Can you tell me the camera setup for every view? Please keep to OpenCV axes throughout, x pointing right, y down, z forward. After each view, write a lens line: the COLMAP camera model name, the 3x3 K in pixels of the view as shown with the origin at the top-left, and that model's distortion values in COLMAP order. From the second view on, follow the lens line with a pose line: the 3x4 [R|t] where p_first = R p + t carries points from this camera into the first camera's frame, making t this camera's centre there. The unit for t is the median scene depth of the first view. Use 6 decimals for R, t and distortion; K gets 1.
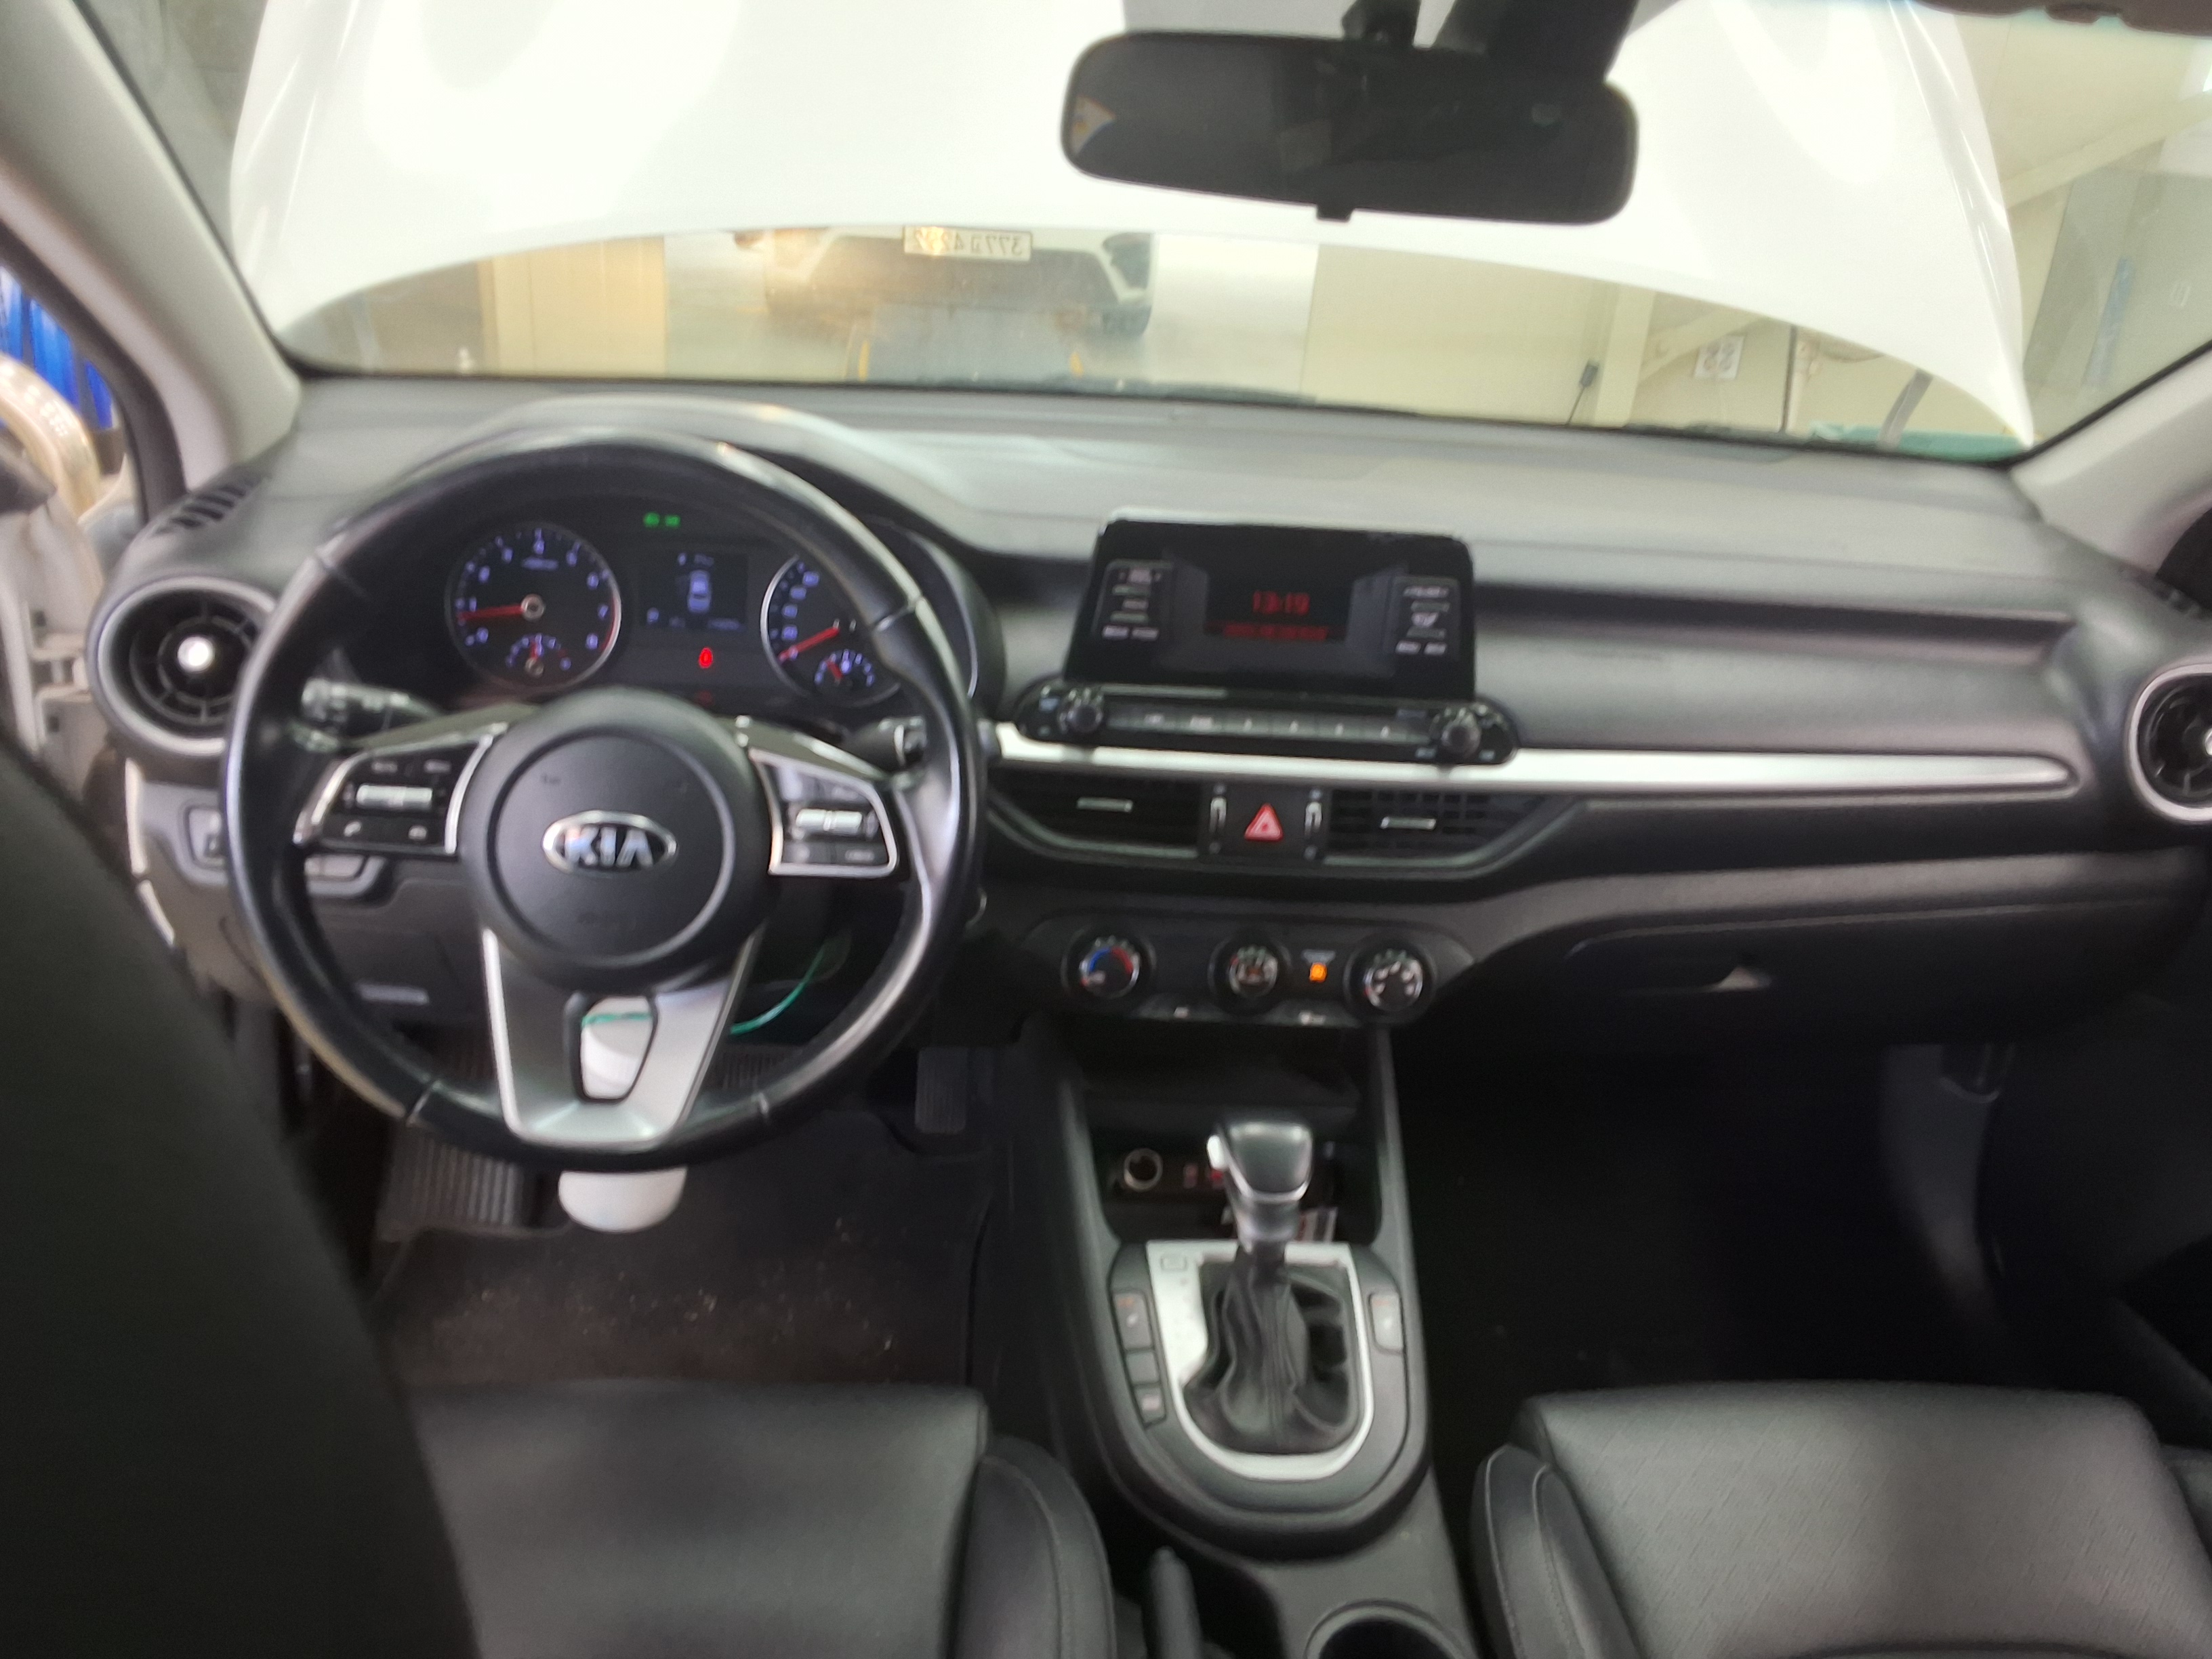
lens RADIAL K [[1778.2, 0, 1084.3], [0, 1778.2, 845.0], [0, 0, 1]] dist [0.135603, -0.225267]
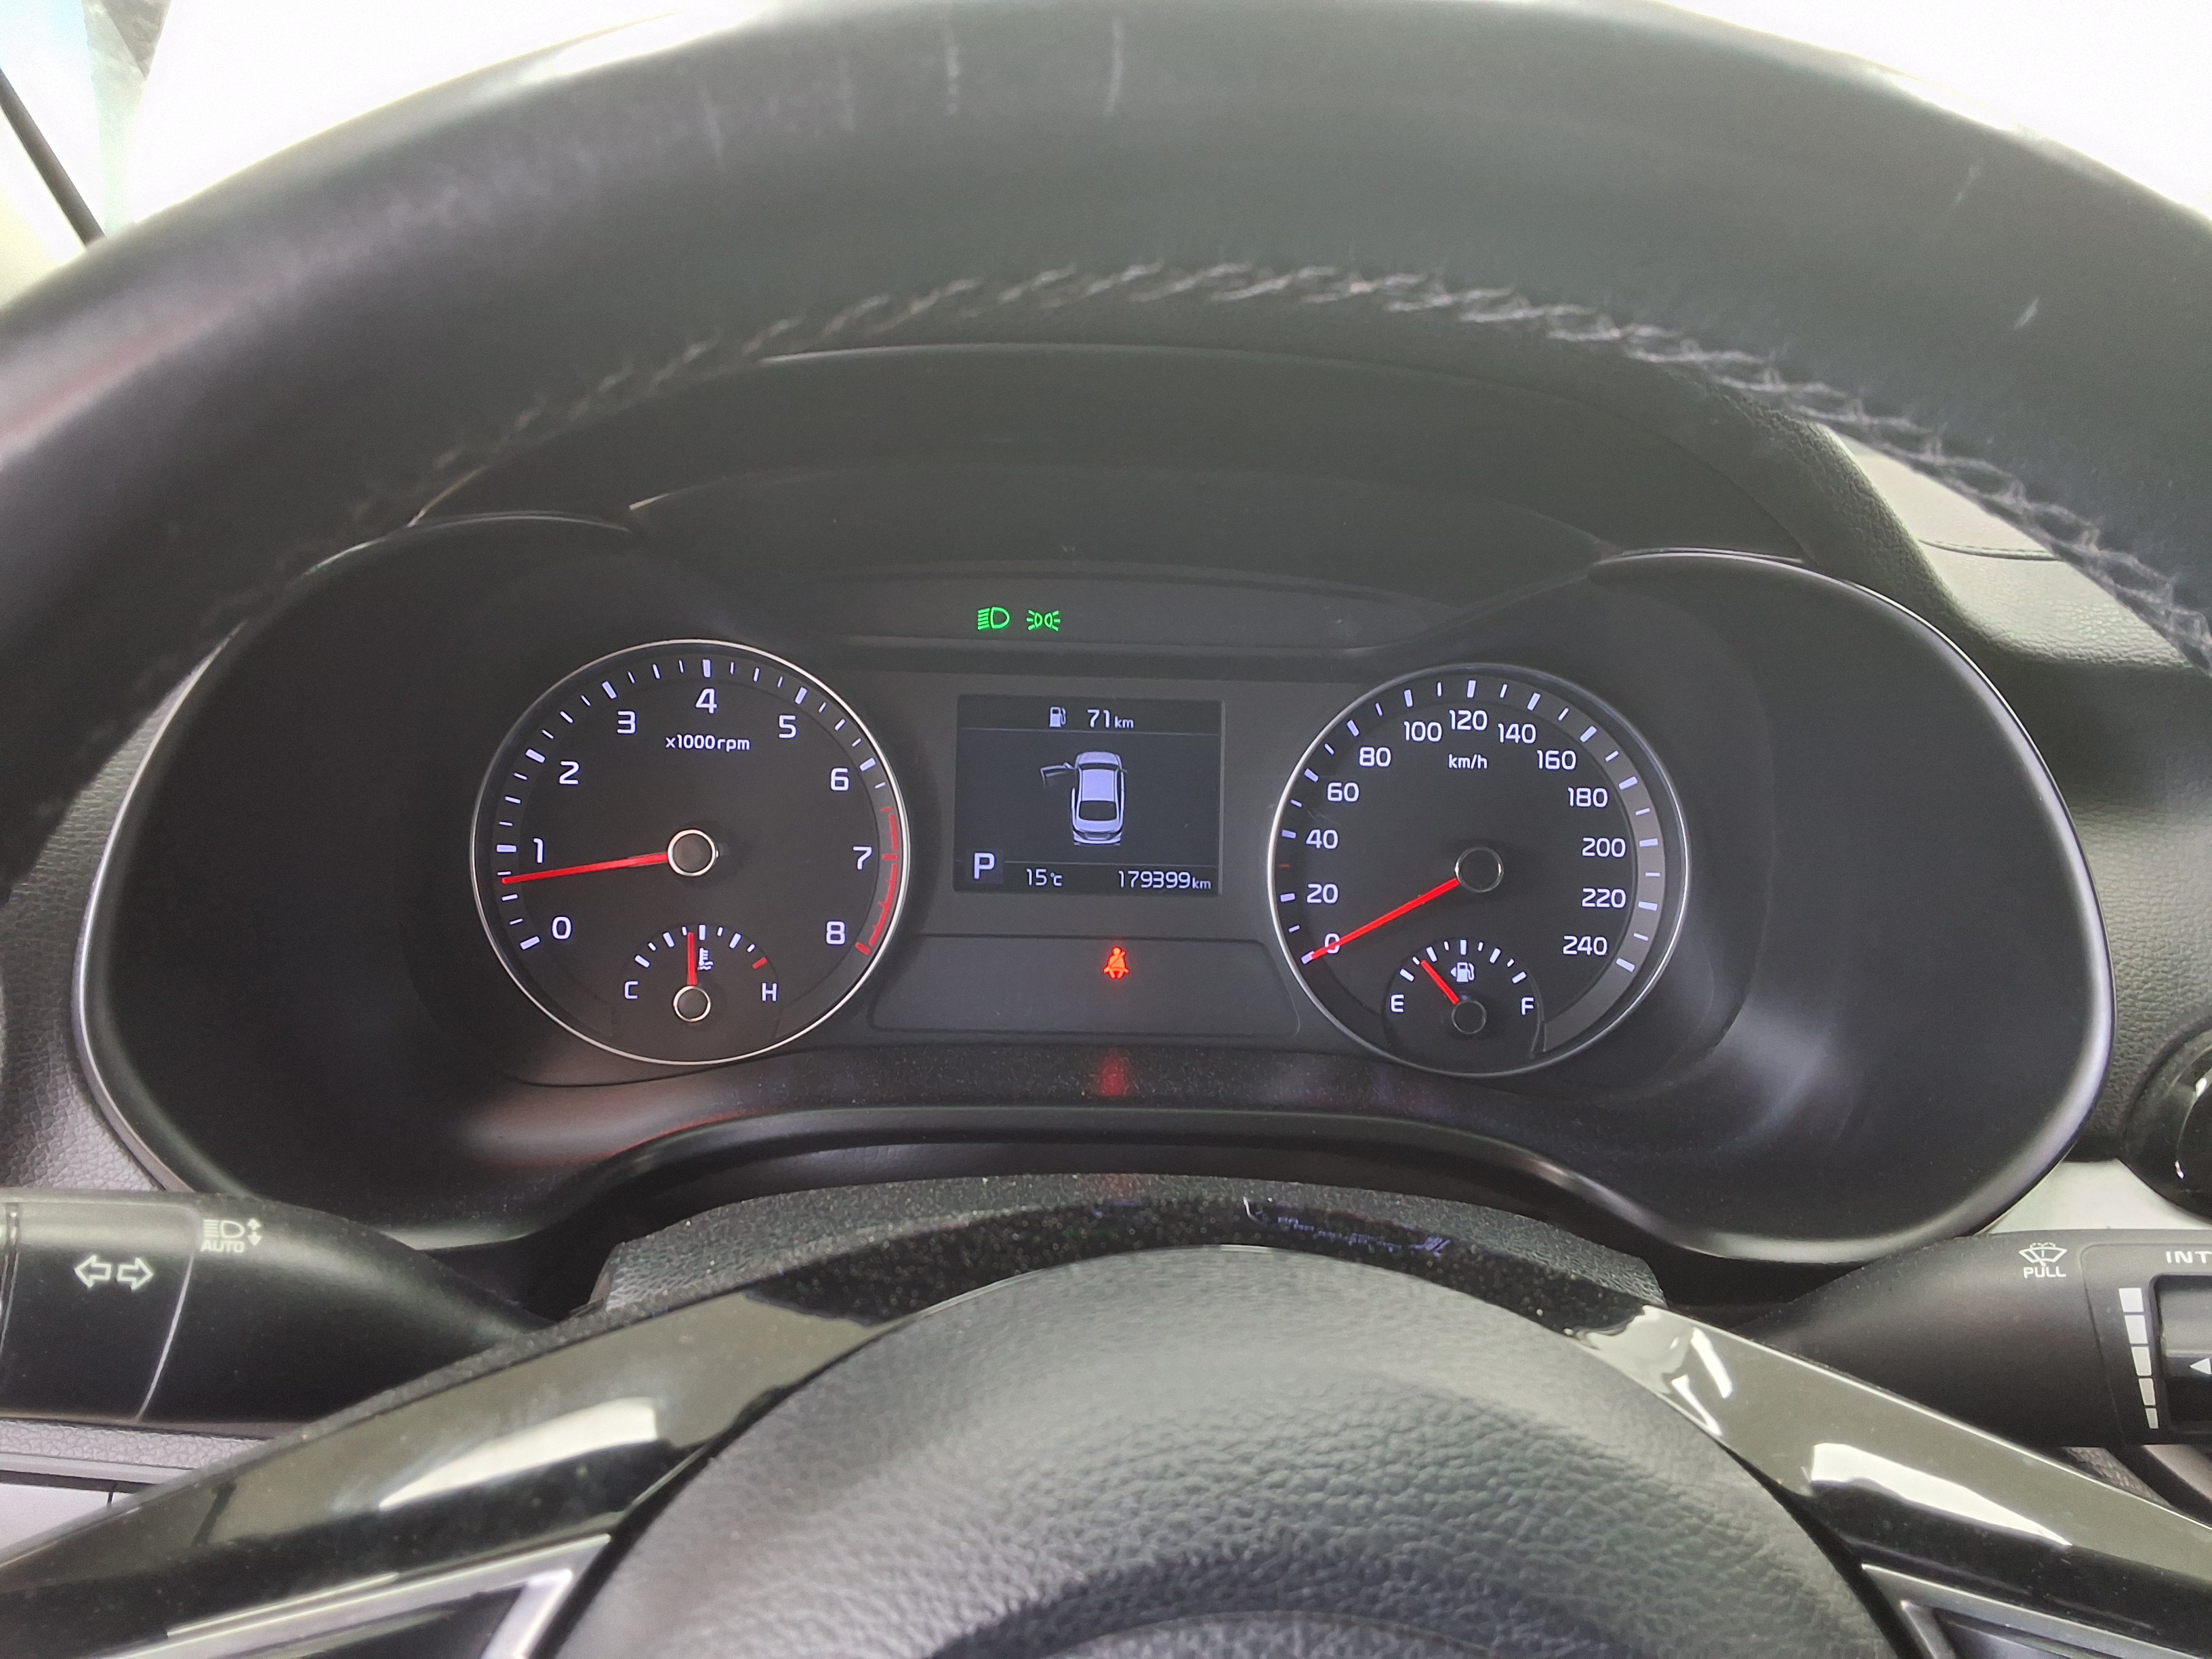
lens RADIAL K [[1778.2, 0, 1084.3], [0, 1778.2, 845.0], [0, 0, 1]] dist [0.135603, -0.225267]
pose [[0.998487, -0.027971, -0.047341, -0.202114], [0.021864, 0.991924, -0.124935, -0.082969], [0.050453, 0.123710, 0.991035, 0.617777]]
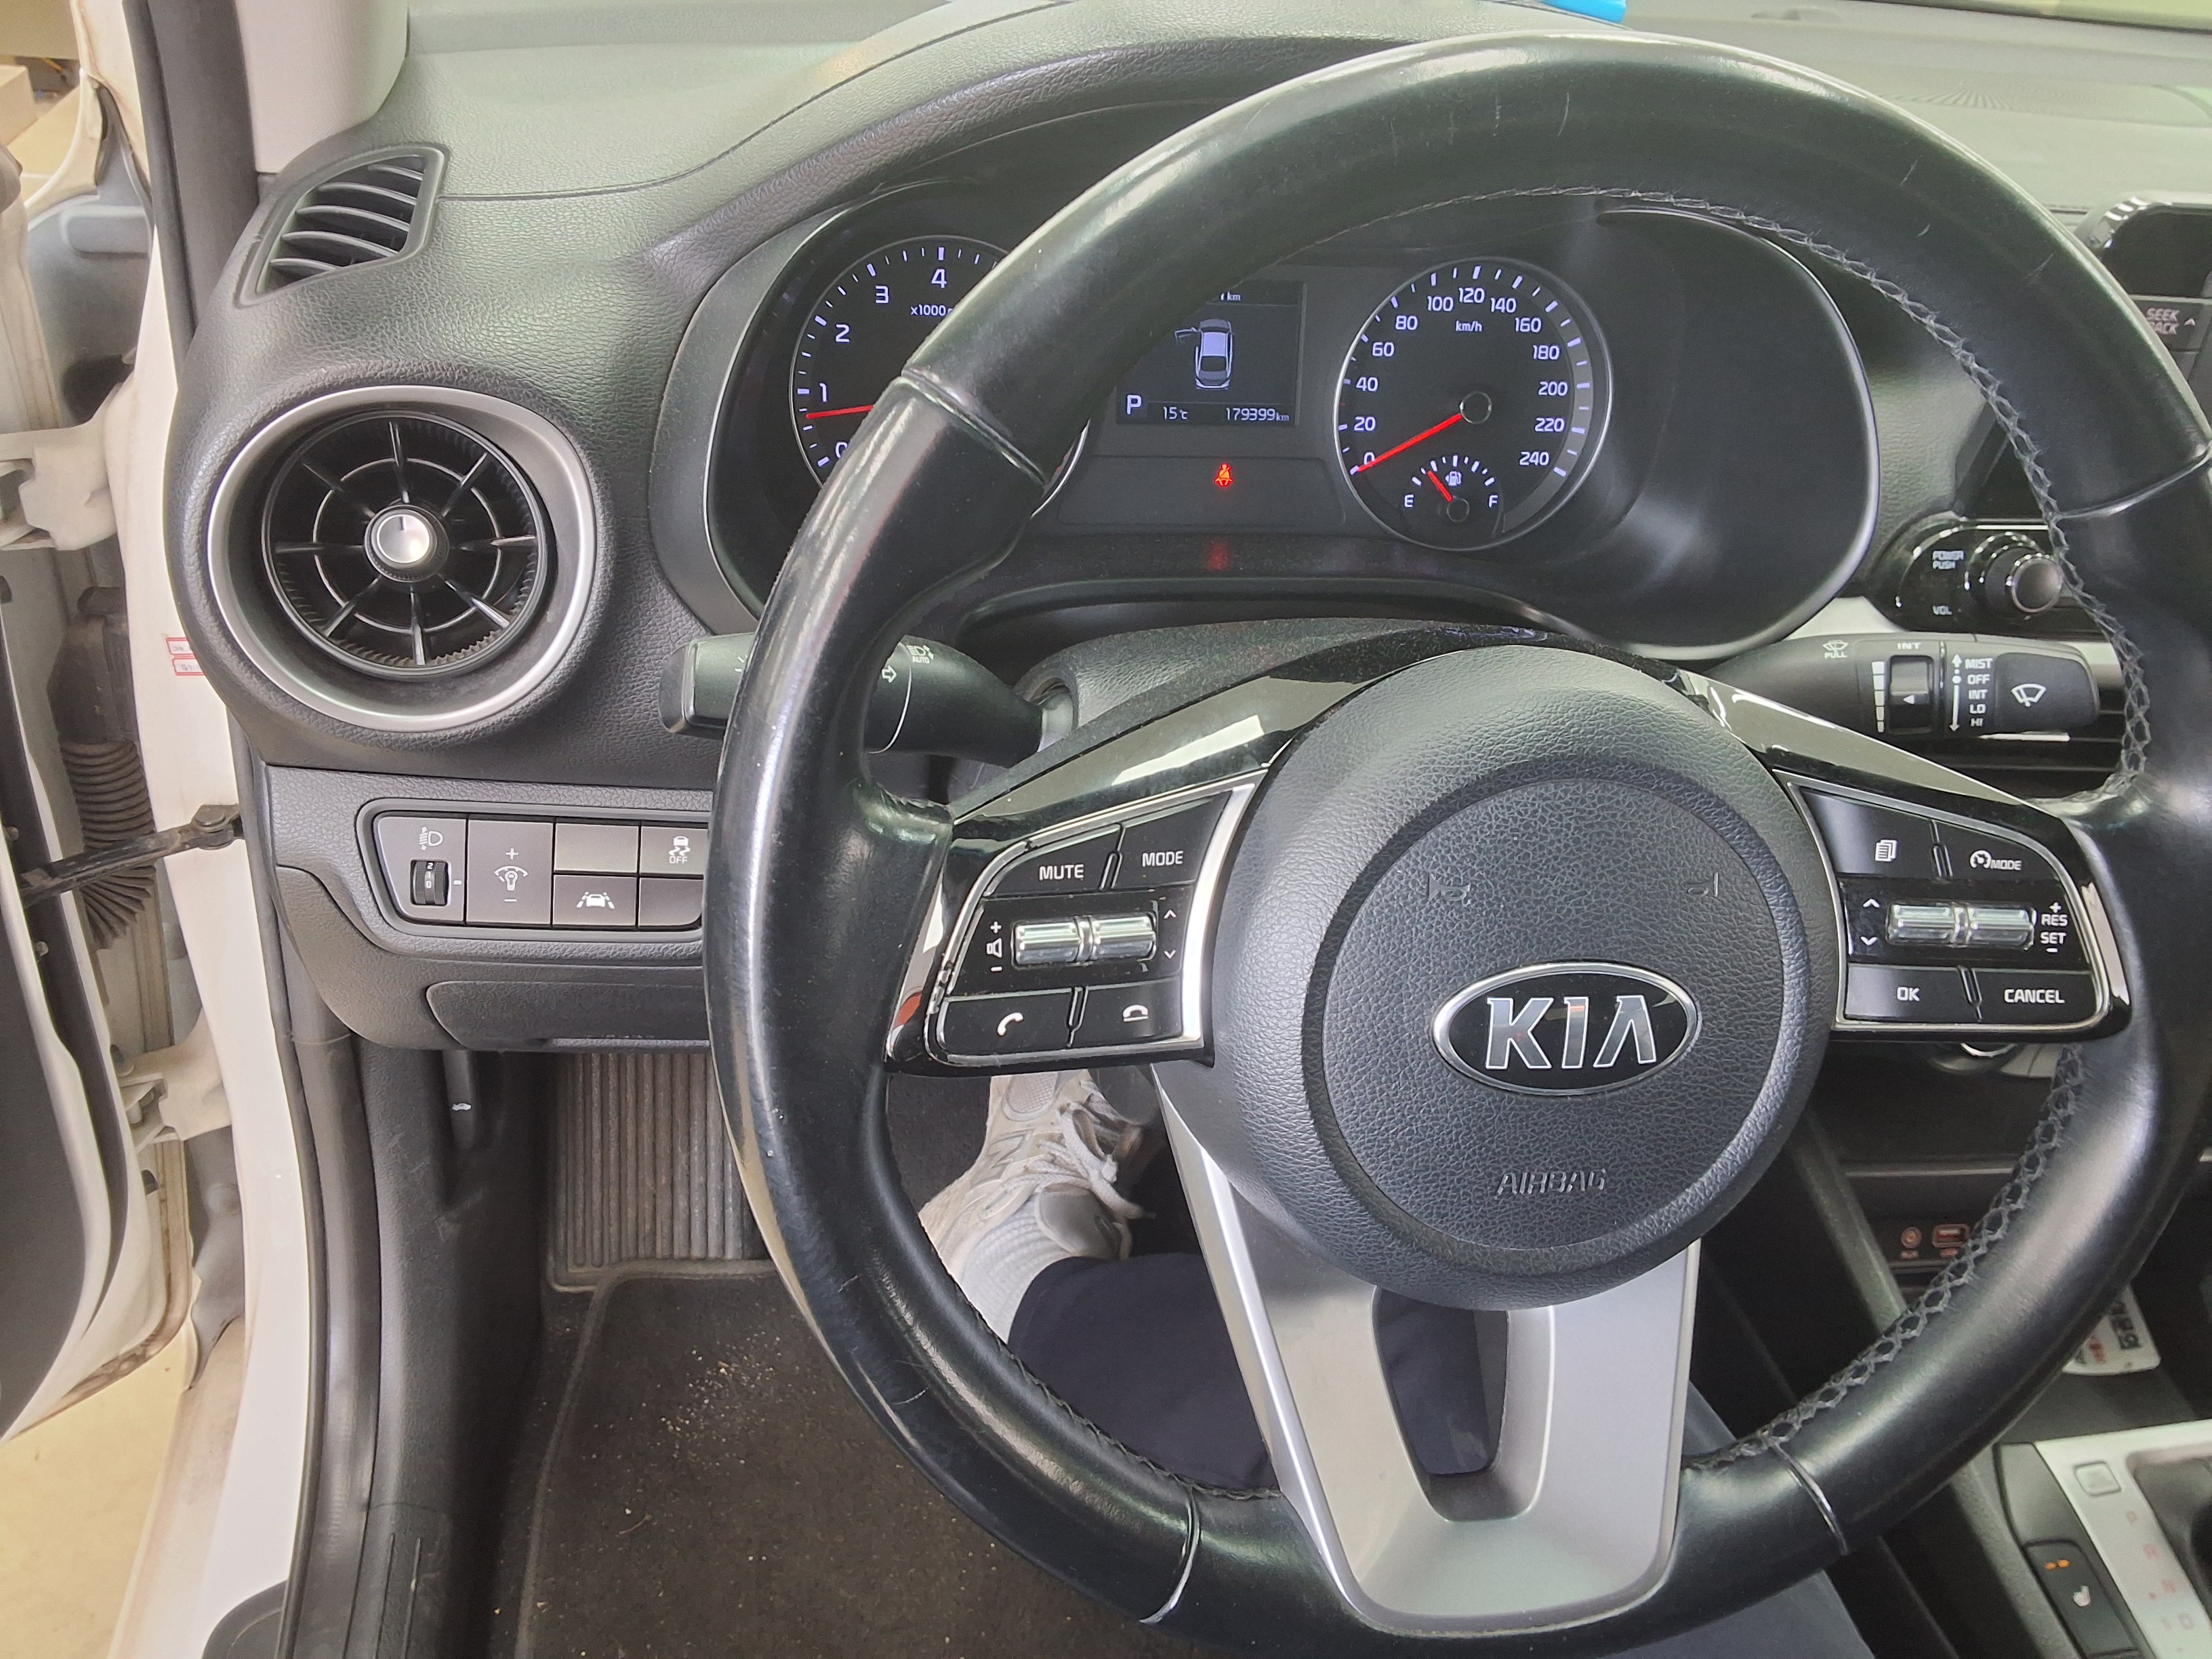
lens RADIAL K [[1778.2, 0, 1084.3], [0, 1778.2, 845.0], [0, 0, 1]] dist [0.135603, -0.225267]
pose [[0.995222, -0.044731, 0.086793, -0.313834], [0.028500, 0.983263, 0.179950, -0.094284], [-0.093390, -0.176616, 0.979839, 0.437721]]
